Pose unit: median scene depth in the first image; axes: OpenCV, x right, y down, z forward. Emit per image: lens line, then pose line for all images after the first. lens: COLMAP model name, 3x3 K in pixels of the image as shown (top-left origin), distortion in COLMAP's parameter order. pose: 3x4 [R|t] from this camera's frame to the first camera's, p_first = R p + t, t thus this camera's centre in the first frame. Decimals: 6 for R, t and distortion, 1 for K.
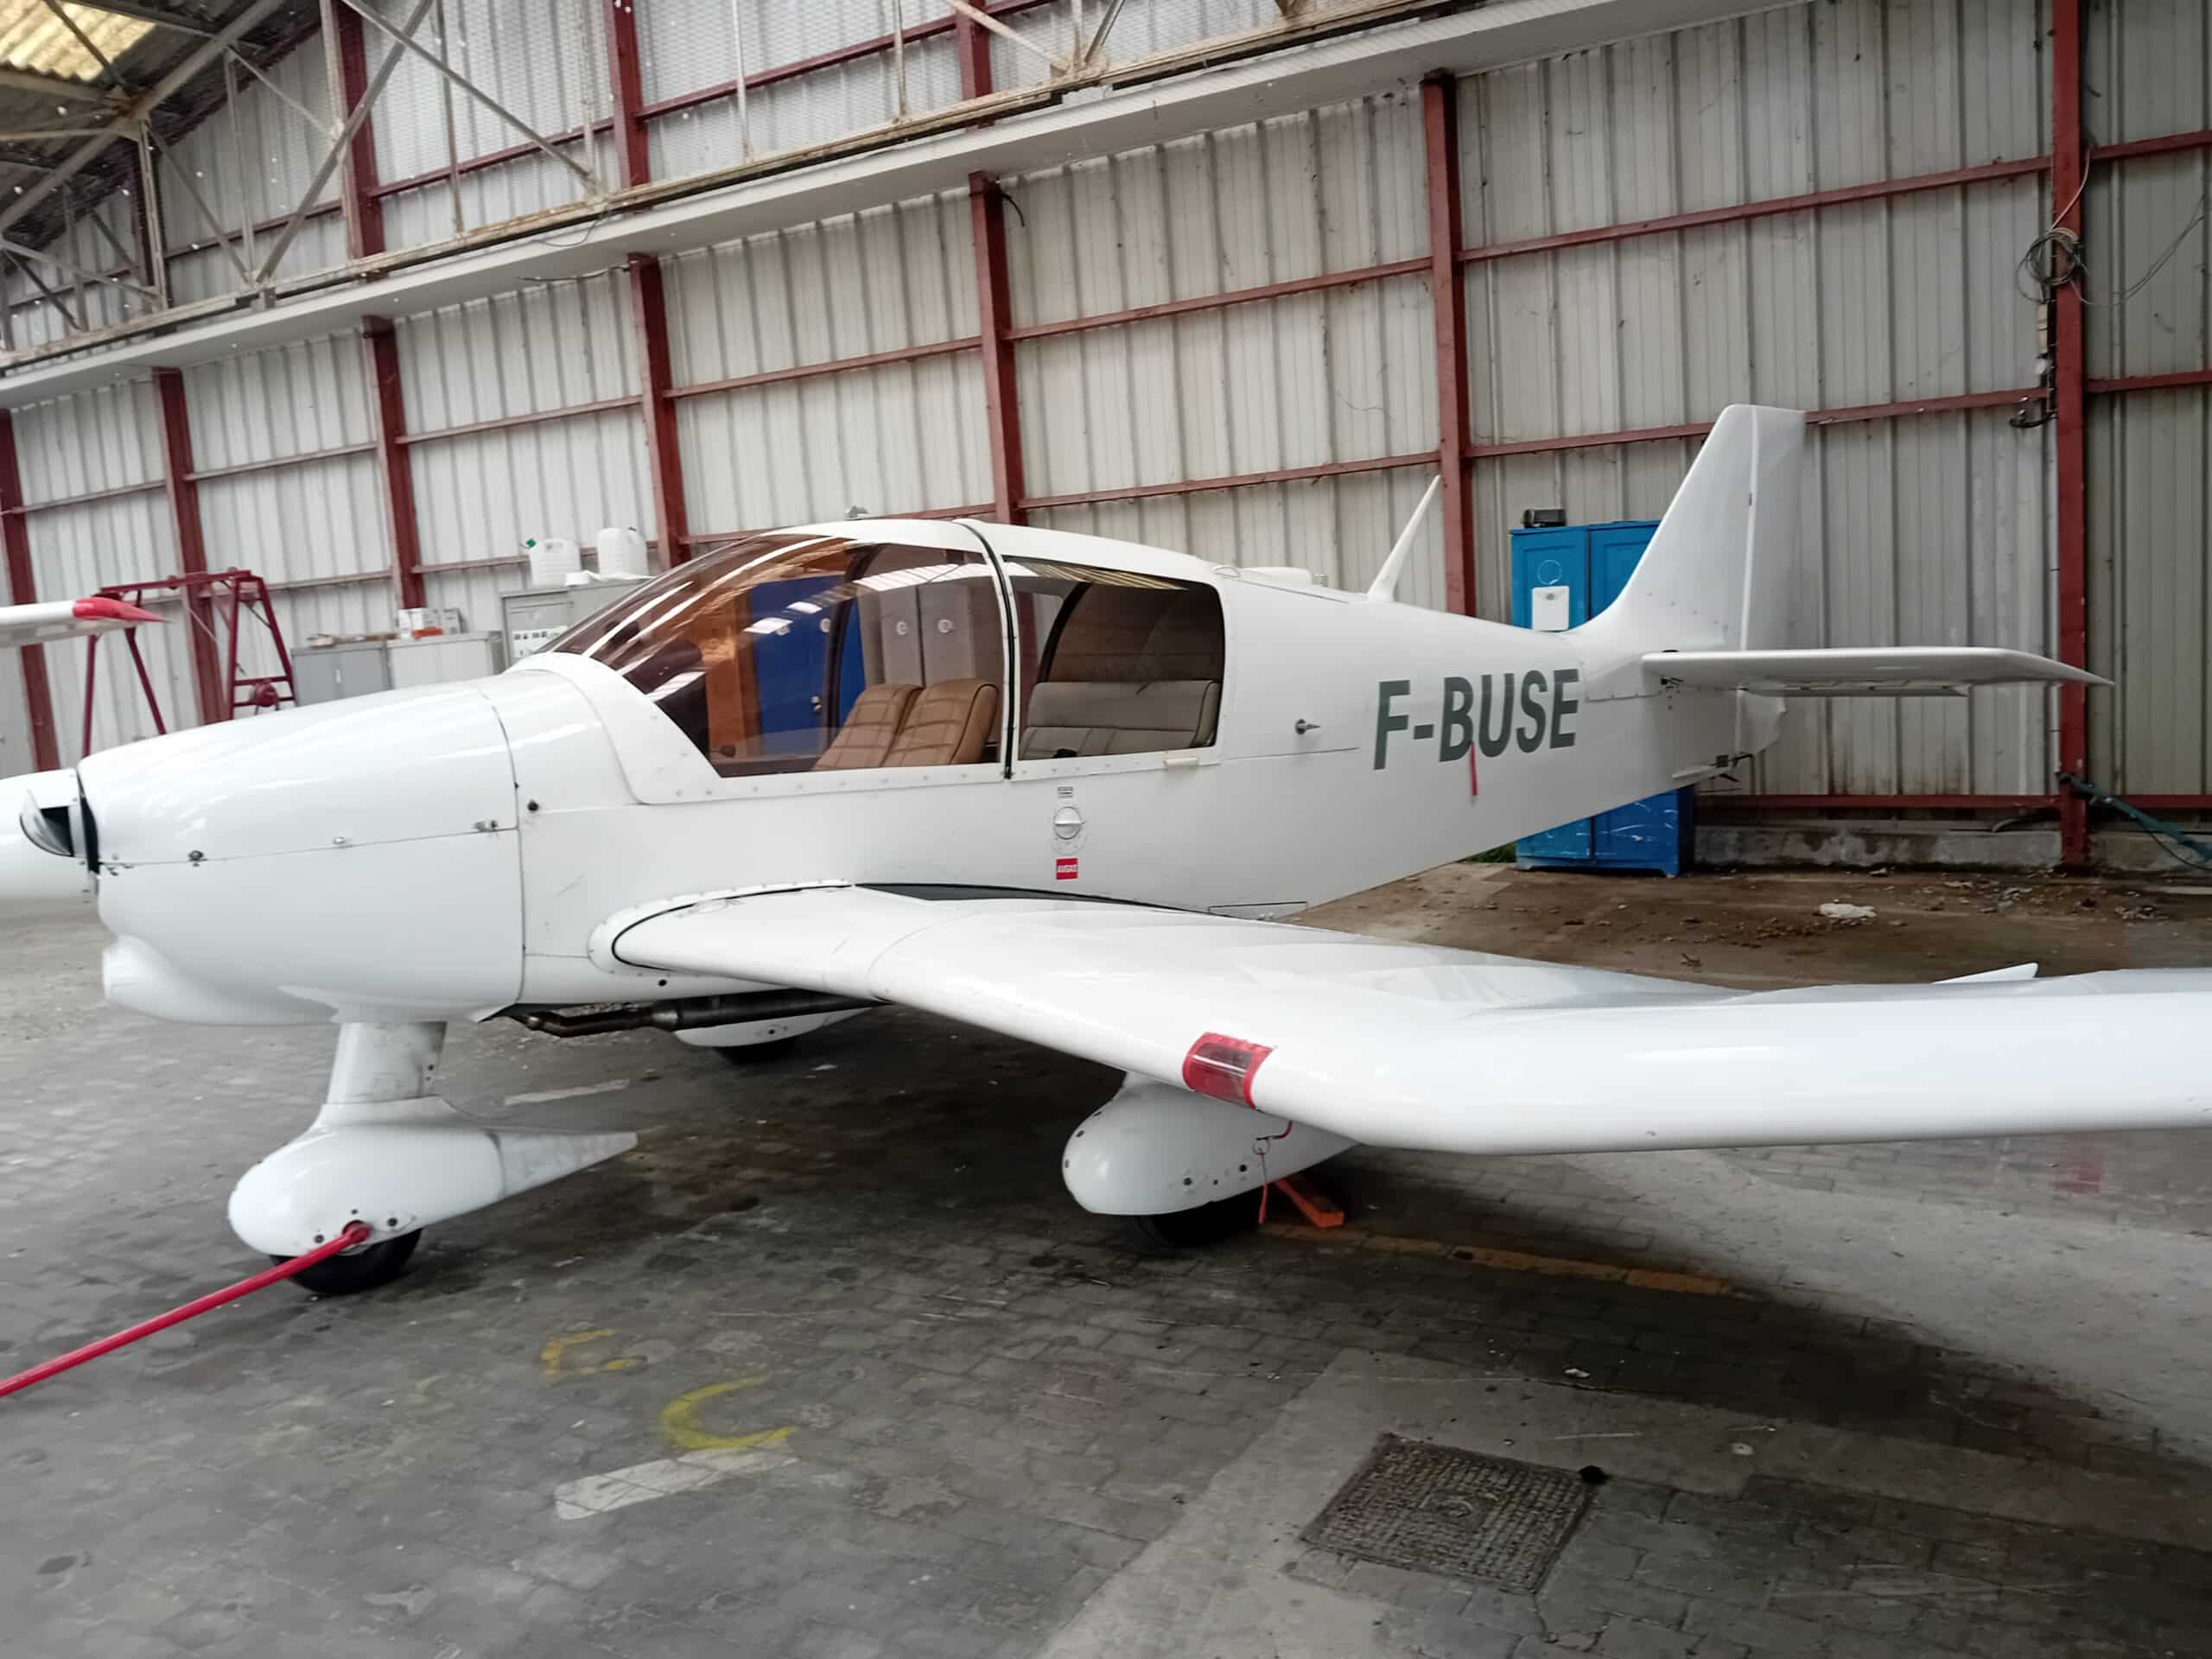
lens RADIAL K [[1720.4, 0, 1106.0], [0, 1720.4, 829.5], [0, 0, 1]] dist [0.053250, -0.129057]
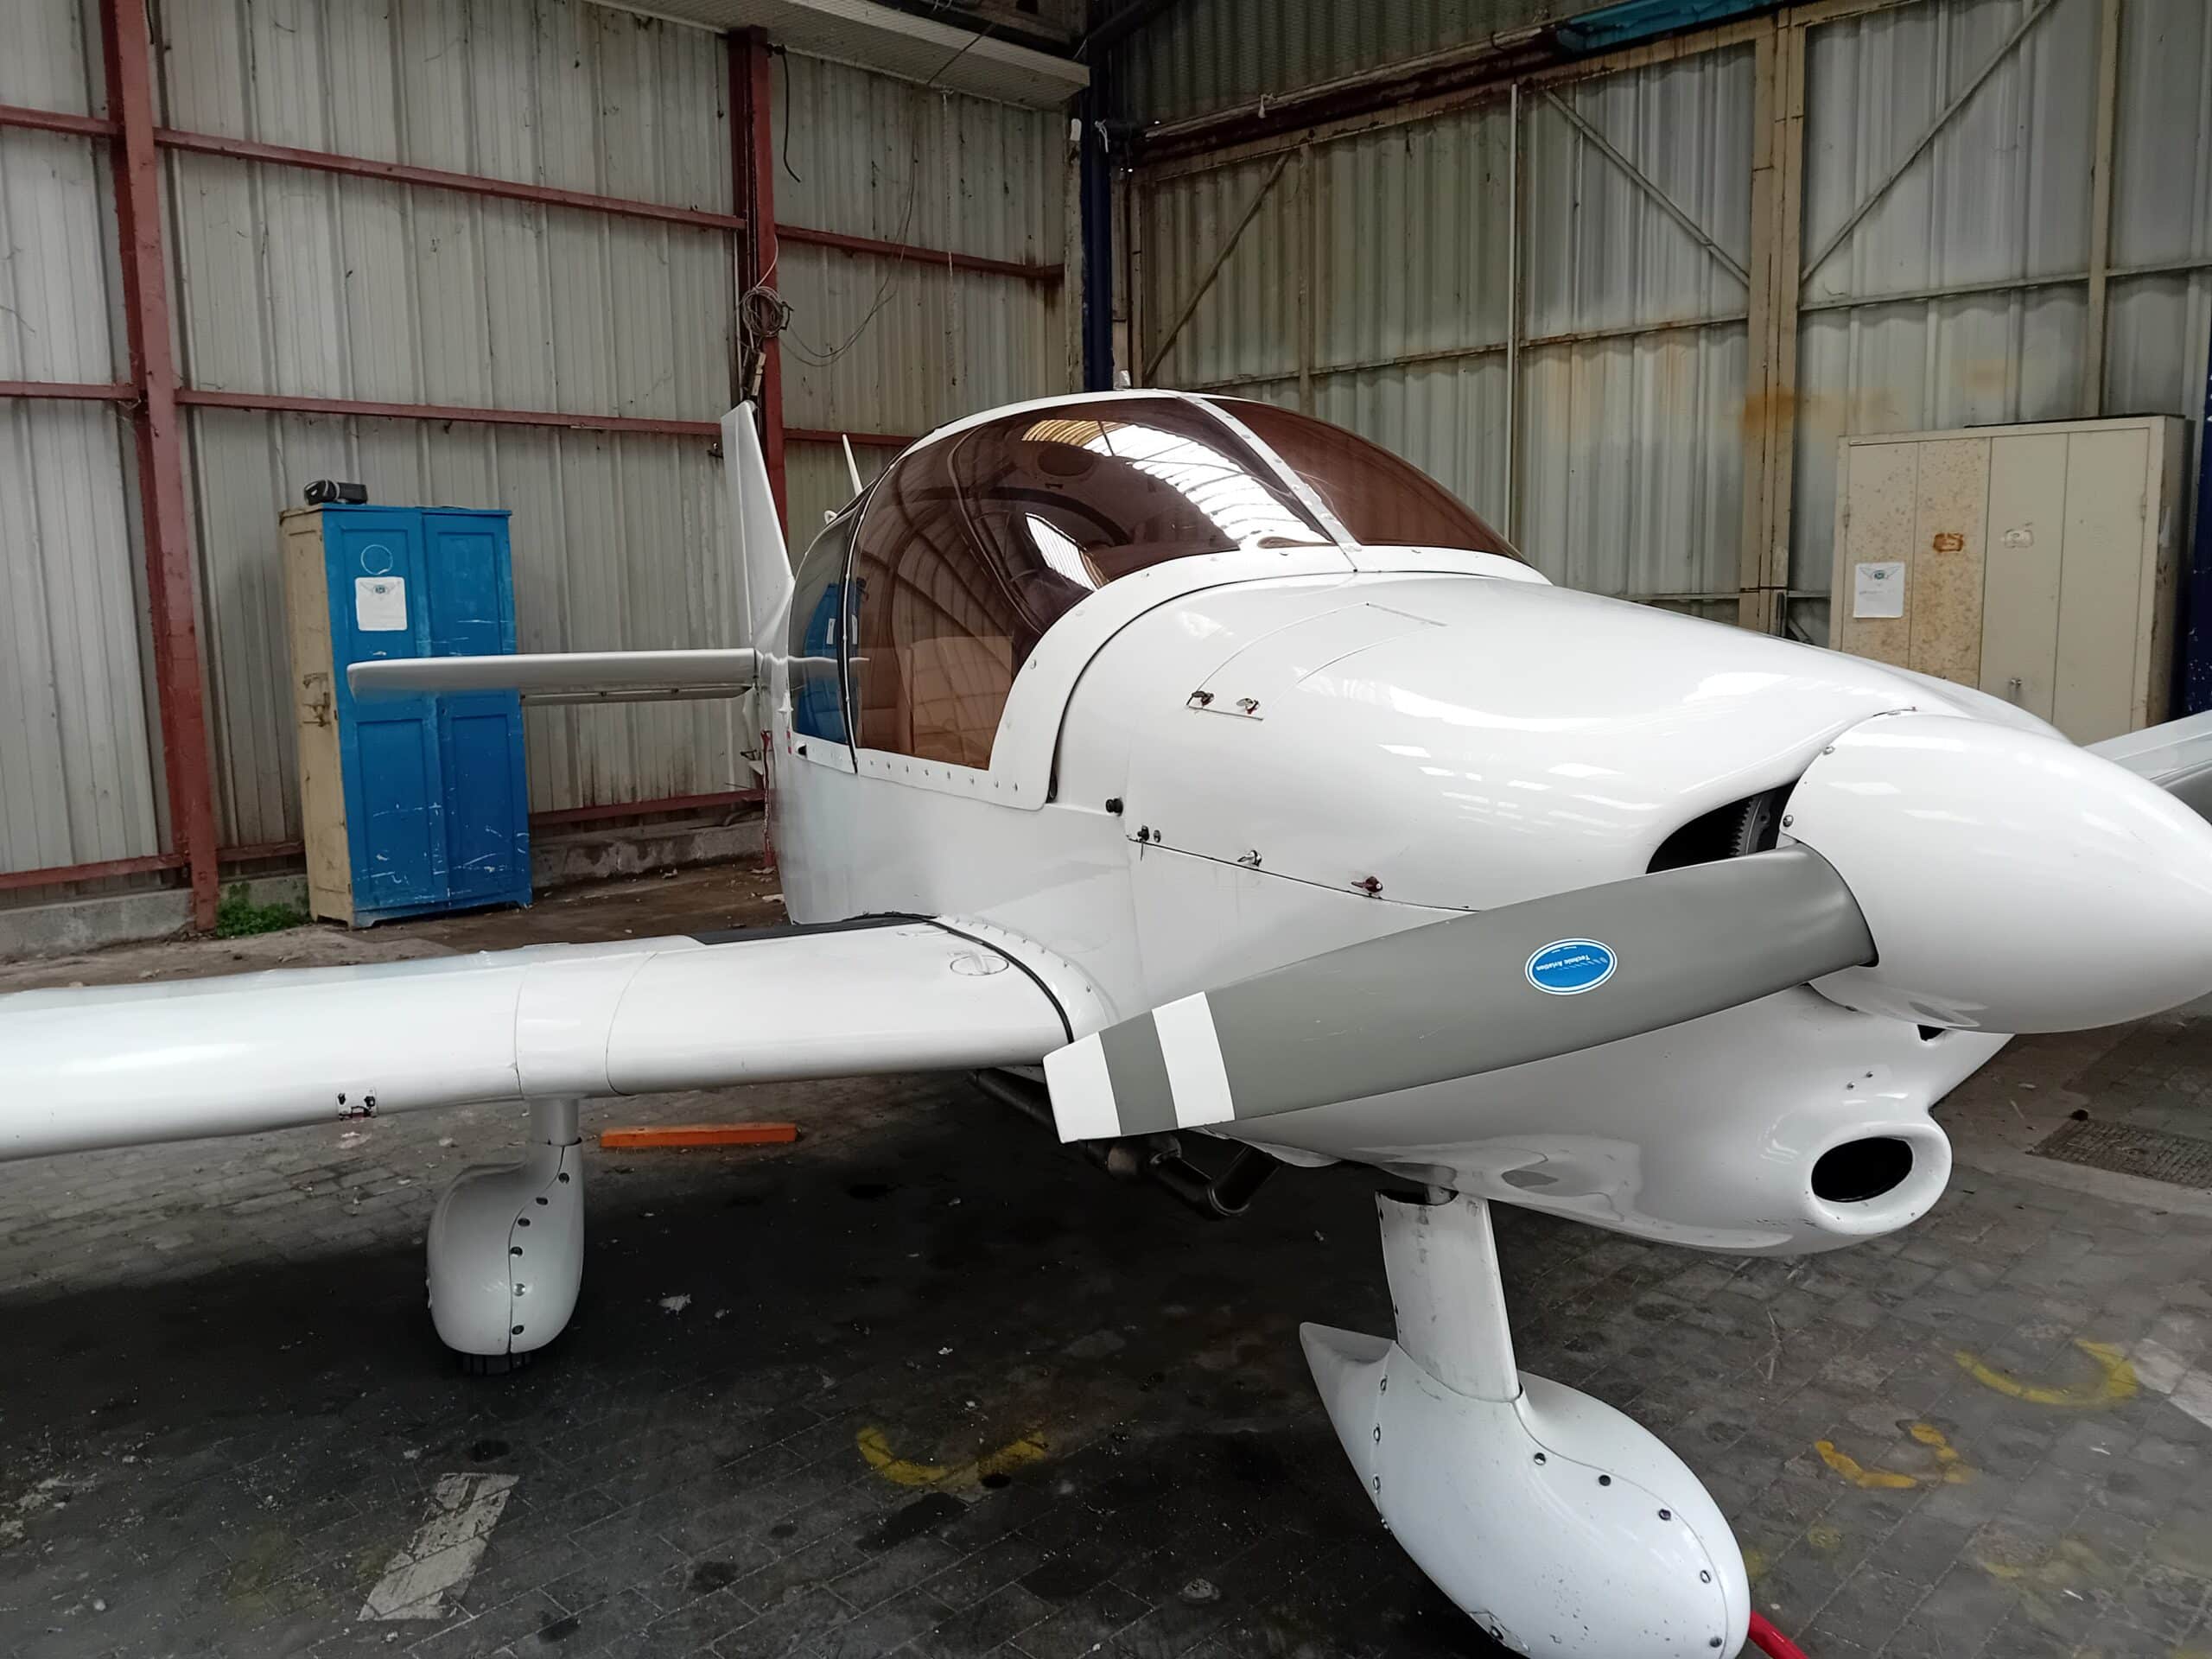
lens RADIAL K [[1739.9, 0, 1106.0], [0, 1739.9, 829.5], [0, 0, 1]] dist [-0.009259, -0.031397]
pose [[0.235047, -0.077824, 0.968863, -0.861991], [0.119891, 0.991499, 0.050556, -0.040293], [-0.964562, 0.104275, 0.242379, 0.880372]]
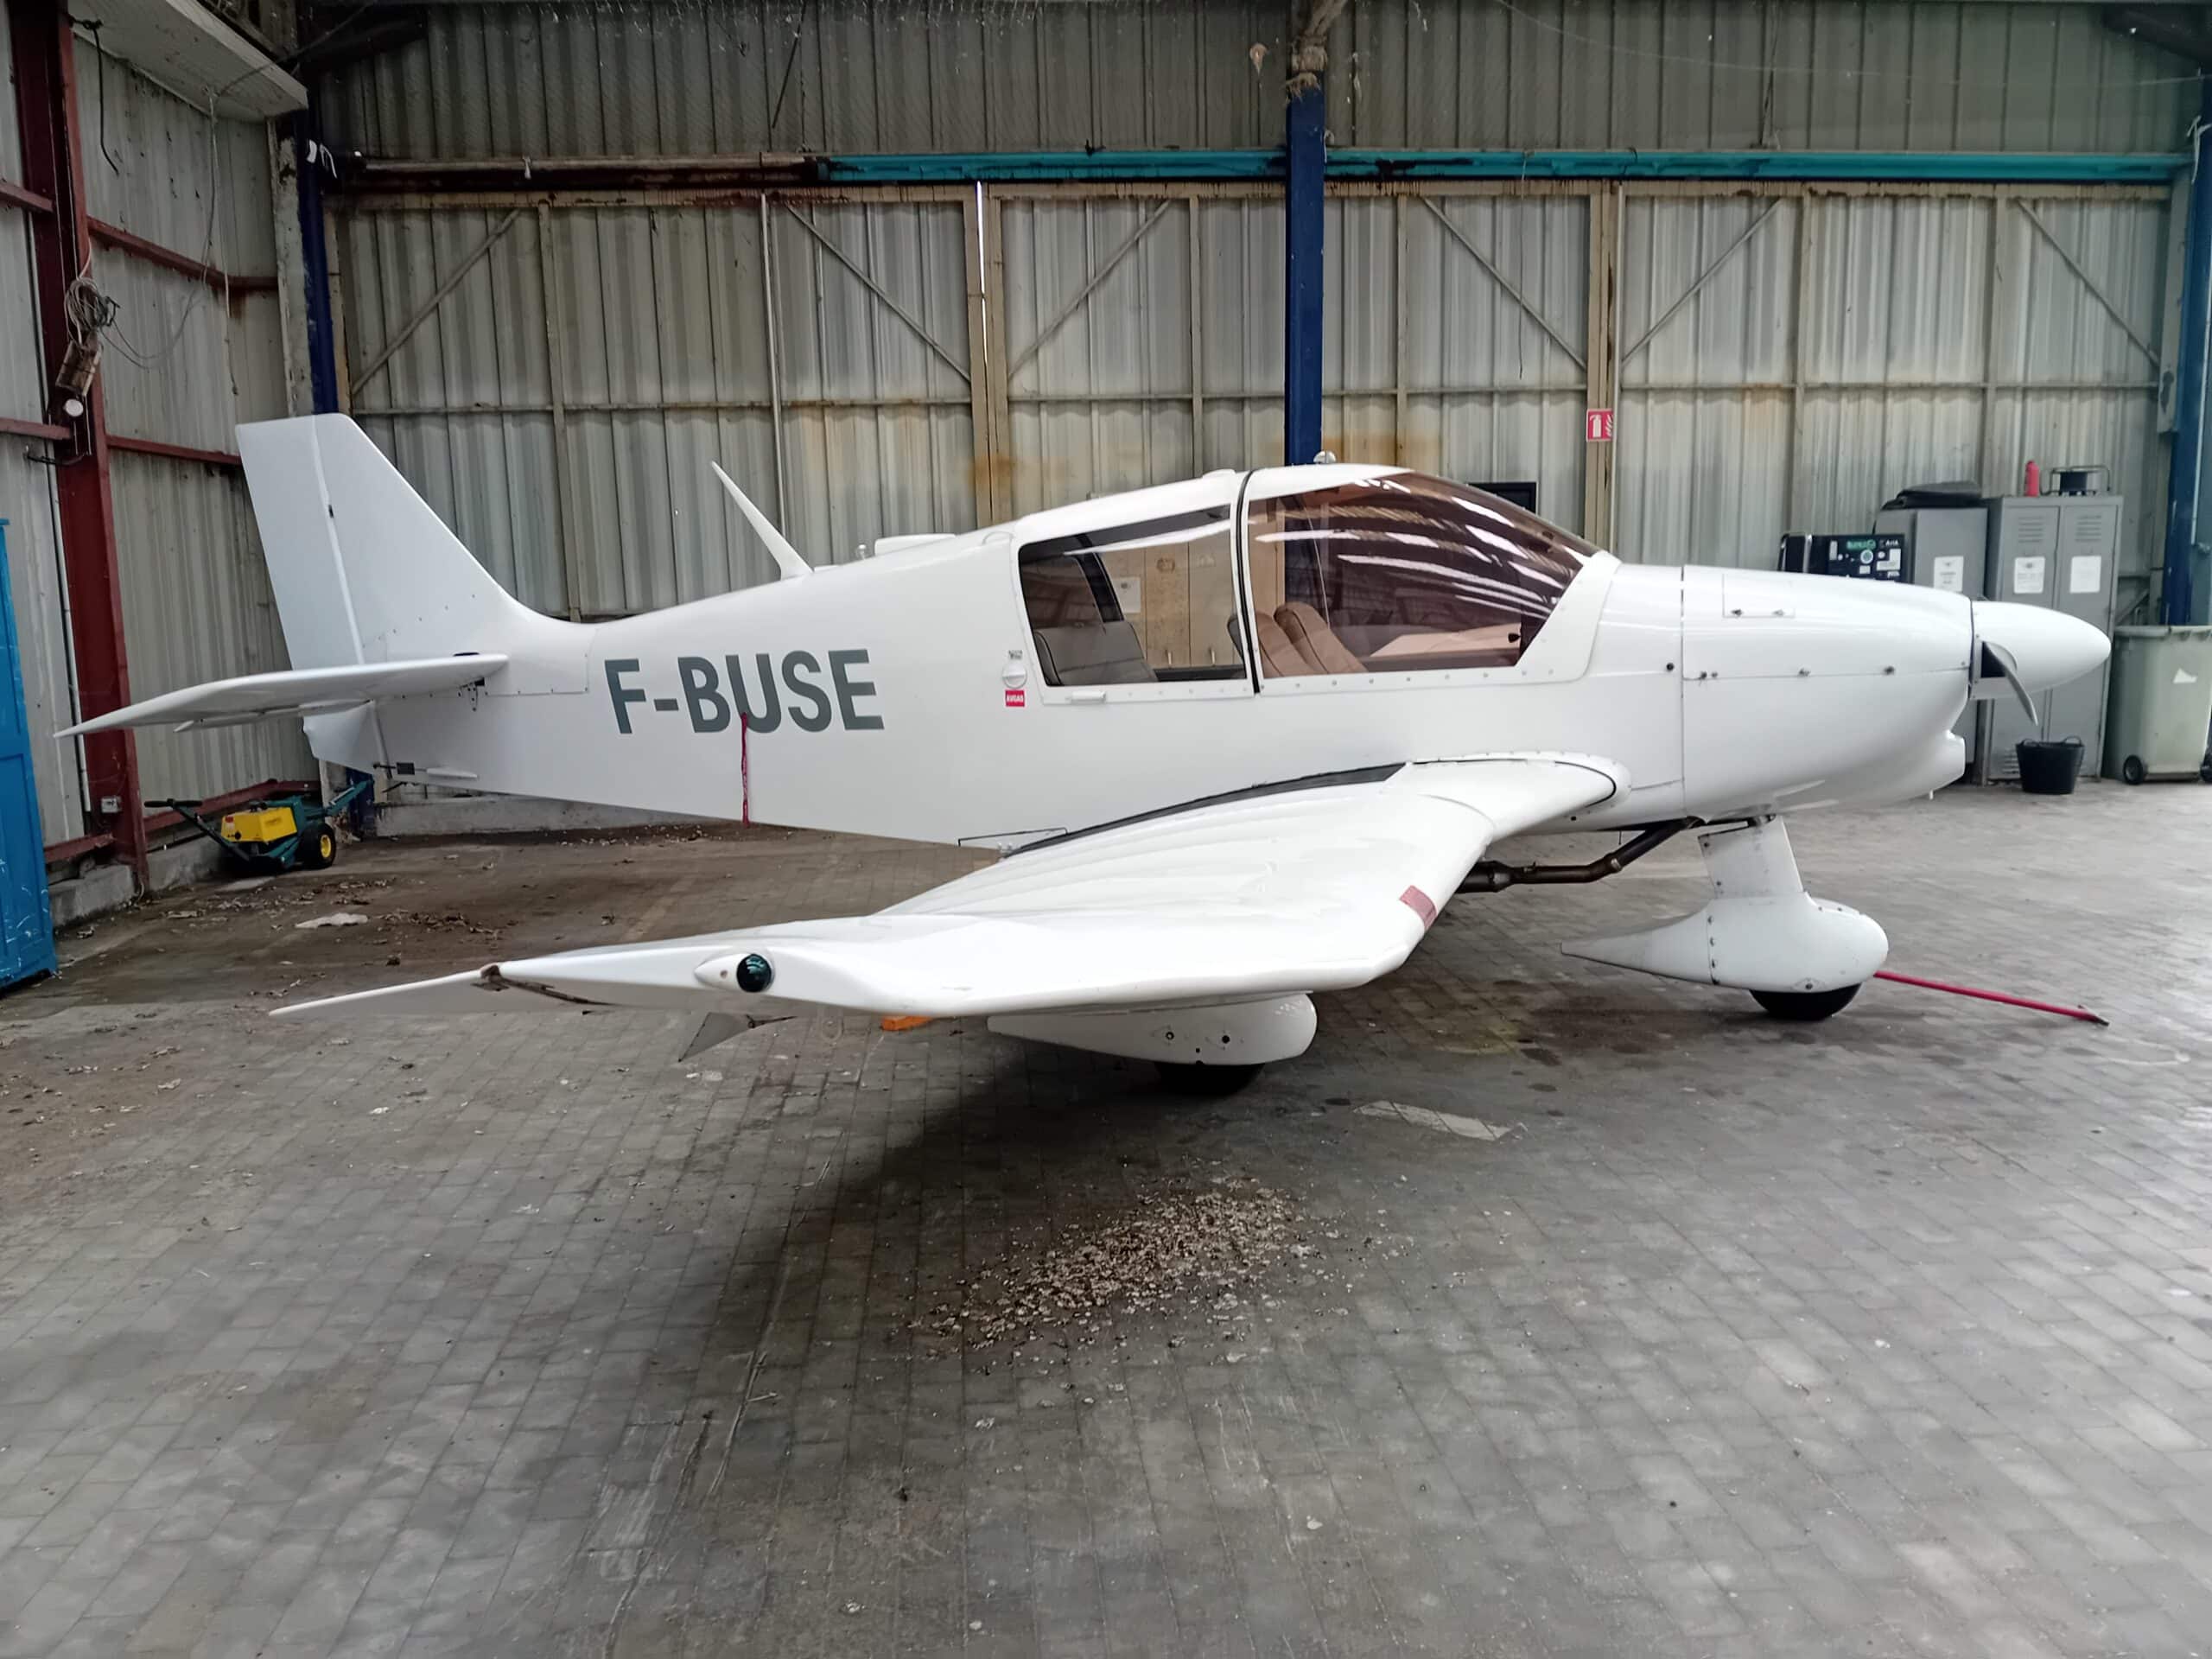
lens RADIAL K [[1691.0, 0, 1136.3], [0, 1691.0, 837.2], [0, 0, 1]] dist [0.054350, -0.126186]
pose [[-0.590566, -0.041489, 0.805922, -1.047956], [0.162159, 0.972206, 0.168877, -0.150272], [-0.790529, 0.230421, -0.567424, 1.876627]]
